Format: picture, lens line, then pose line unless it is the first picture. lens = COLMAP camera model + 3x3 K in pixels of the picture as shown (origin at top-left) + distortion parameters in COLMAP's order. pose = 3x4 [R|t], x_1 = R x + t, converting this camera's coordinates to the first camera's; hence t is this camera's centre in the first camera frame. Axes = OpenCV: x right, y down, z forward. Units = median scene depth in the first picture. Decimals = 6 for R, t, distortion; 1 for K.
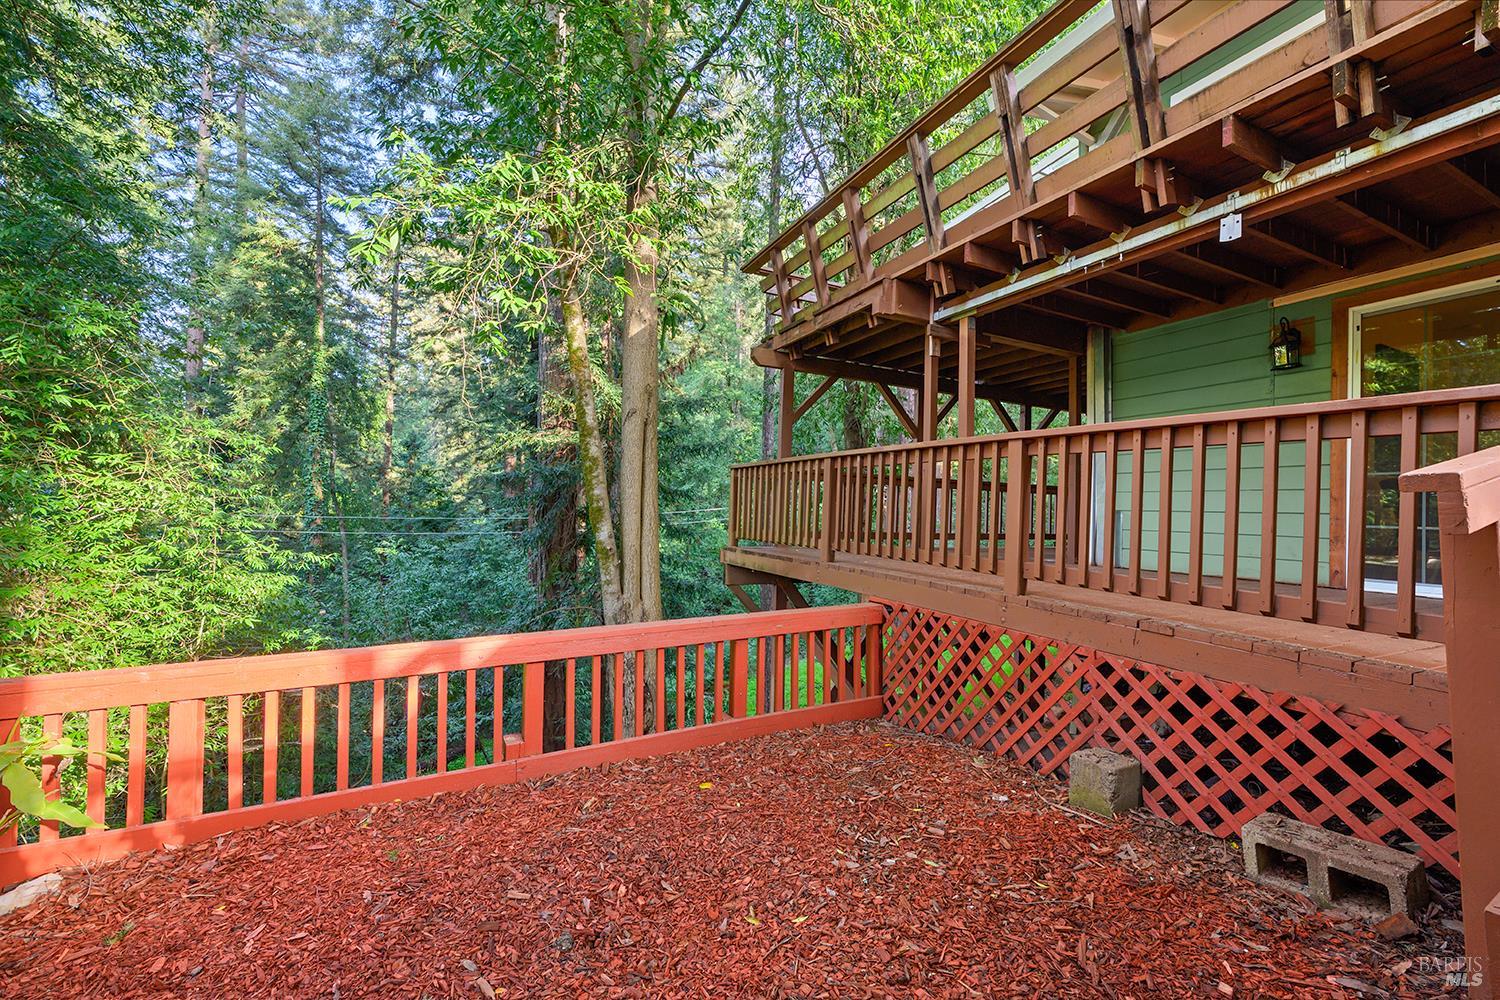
lens RADIAL K [[606.8, 0, 752.4], [0, 606.8, 499.7], [0, 0, 1]] dist [-0.003146, -0.000473]
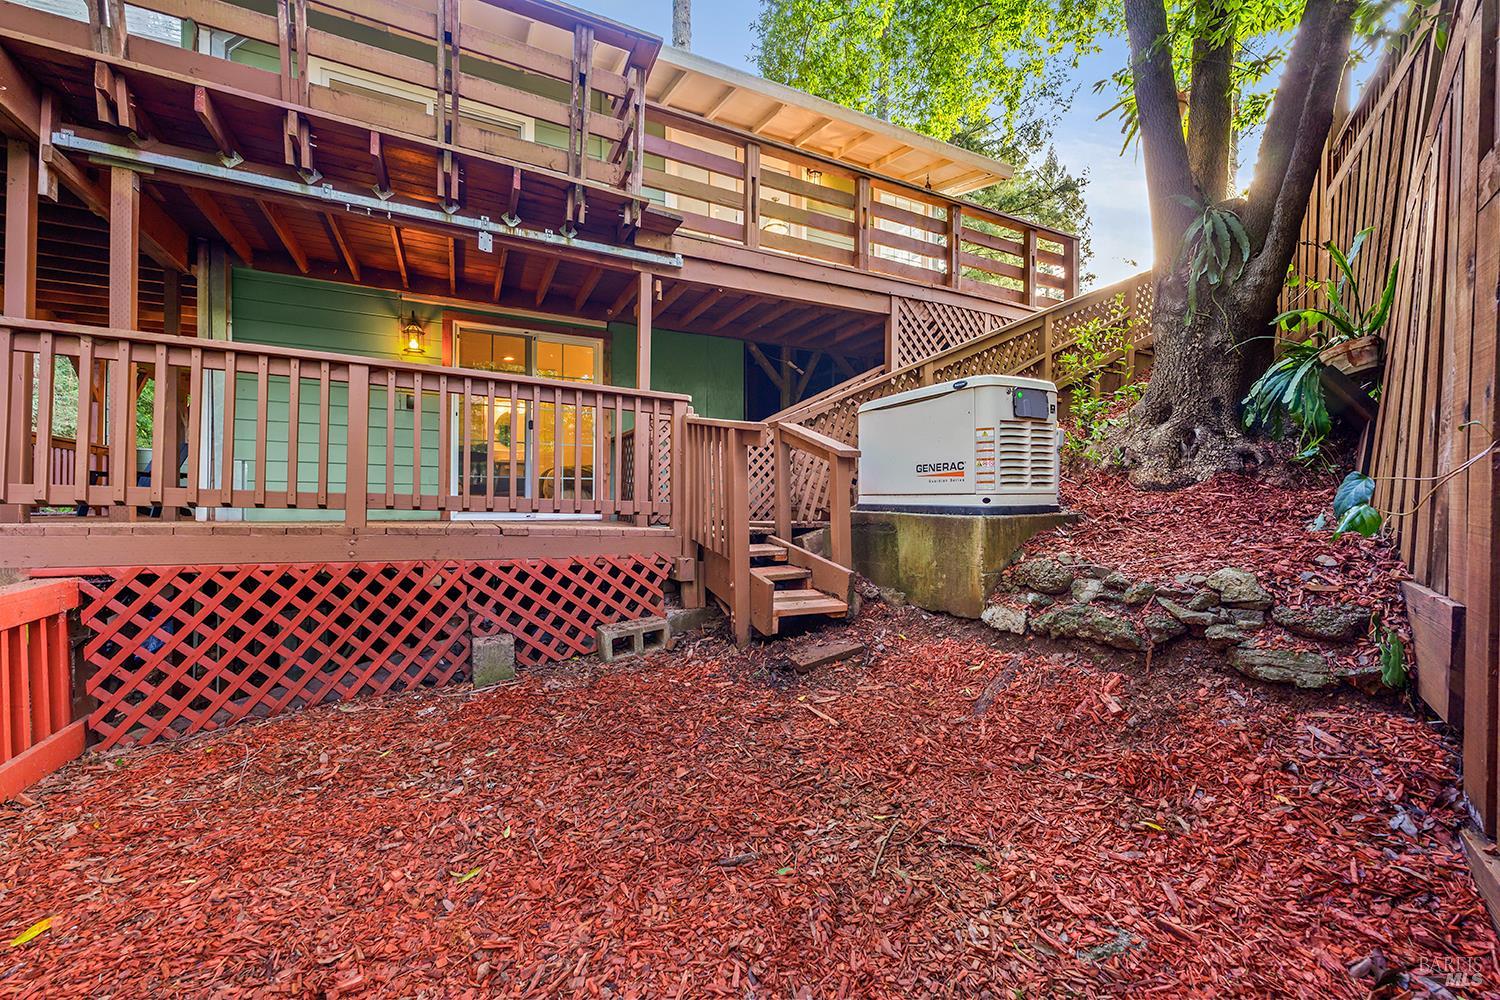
lens RADIAL K [[606.8, 0, 753.5], [0, 606.8, 507.6], [0, 0, 1]] dist [-0.003146, -0.000473]
pose [[-0.026301, -0.016264, 0.999522, -0.611698], [-0.015474, 0.999754, 0.015861, 0.115351], [-0.999534, -0.015049, -0.026546, 0.456948]]
